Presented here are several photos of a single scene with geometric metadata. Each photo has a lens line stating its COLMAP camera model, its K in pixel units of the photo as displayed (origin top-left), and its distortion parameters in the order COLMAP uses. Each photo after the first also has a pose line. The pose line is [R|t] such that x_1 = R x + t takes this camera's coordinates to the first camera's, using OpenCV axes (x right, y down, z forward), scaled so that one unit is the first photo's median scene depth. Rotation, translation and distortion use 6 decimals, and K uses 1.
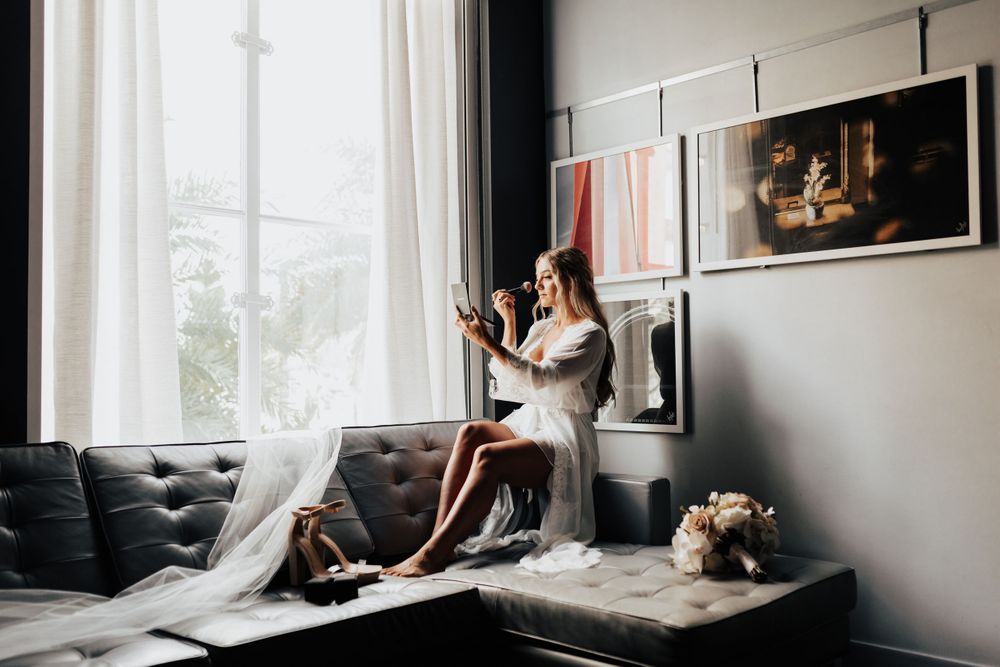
lens RADIAL K [[942.2, 0, 500.0], [0, 942.2, 333.5], [0, 0, 1]] dist [-0.006072, 0.002170]
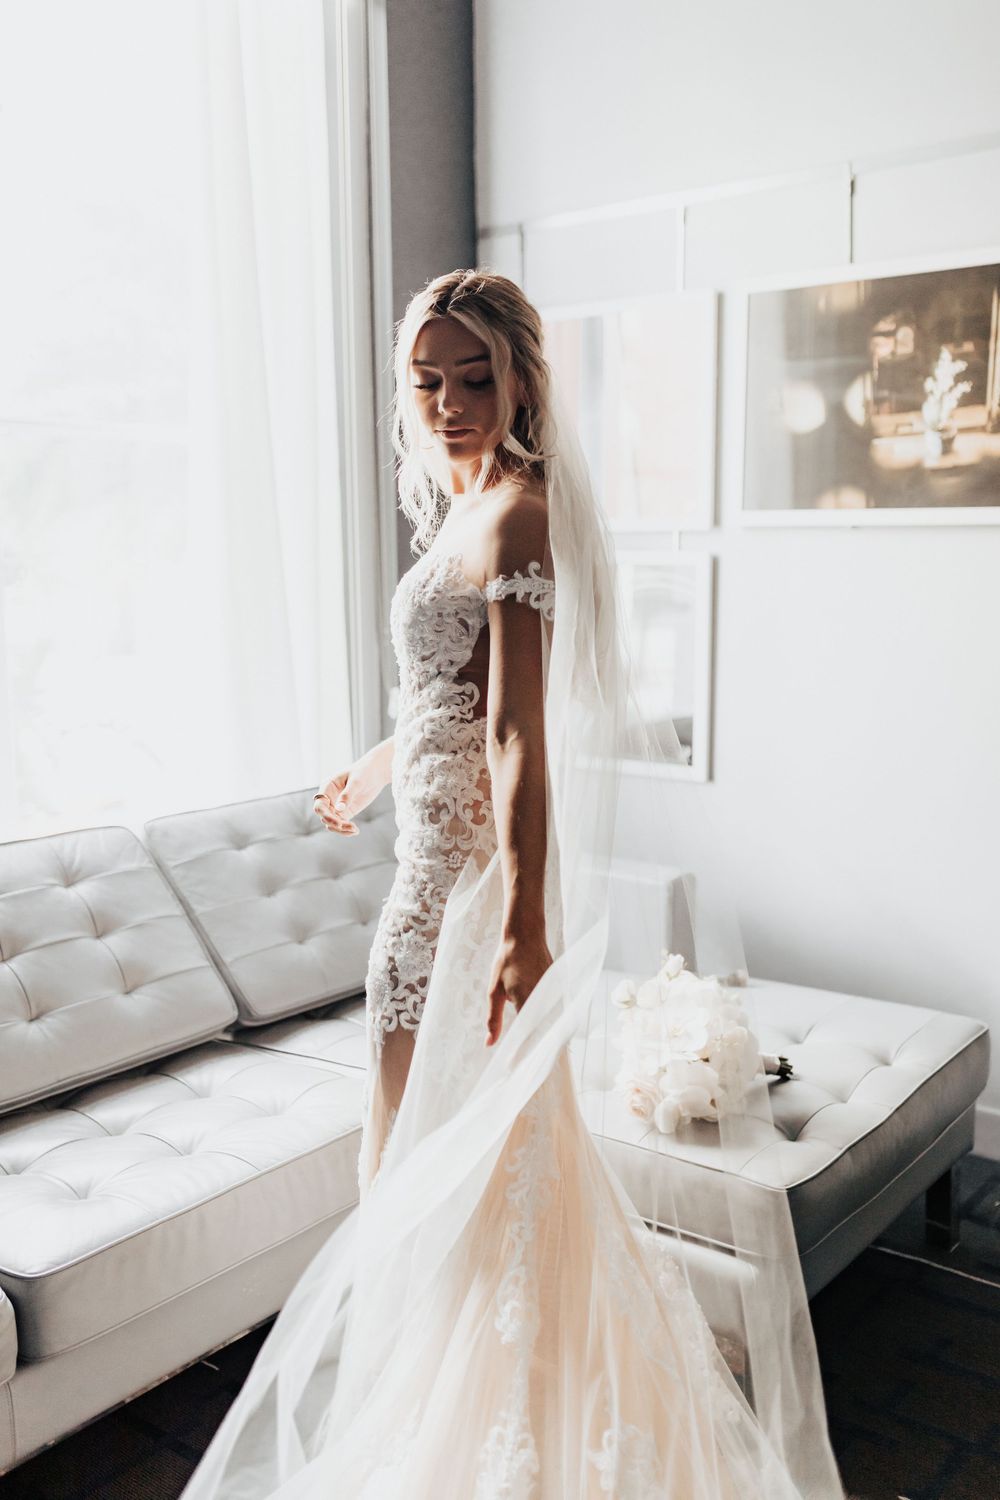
lens RADIAL K [[1413.2, 0, 500.0], [0, 1413.2, 750.0], [0, 0, 1]] dist [-0.006072, 0.002170]
pose [[0.991545, -0.009785, 0.129394, -0.071415], [-0.013747, 0.983622, 0.179721, -0.093926], [-0.129034, -0.179980, 0.975171, 0.102677]]
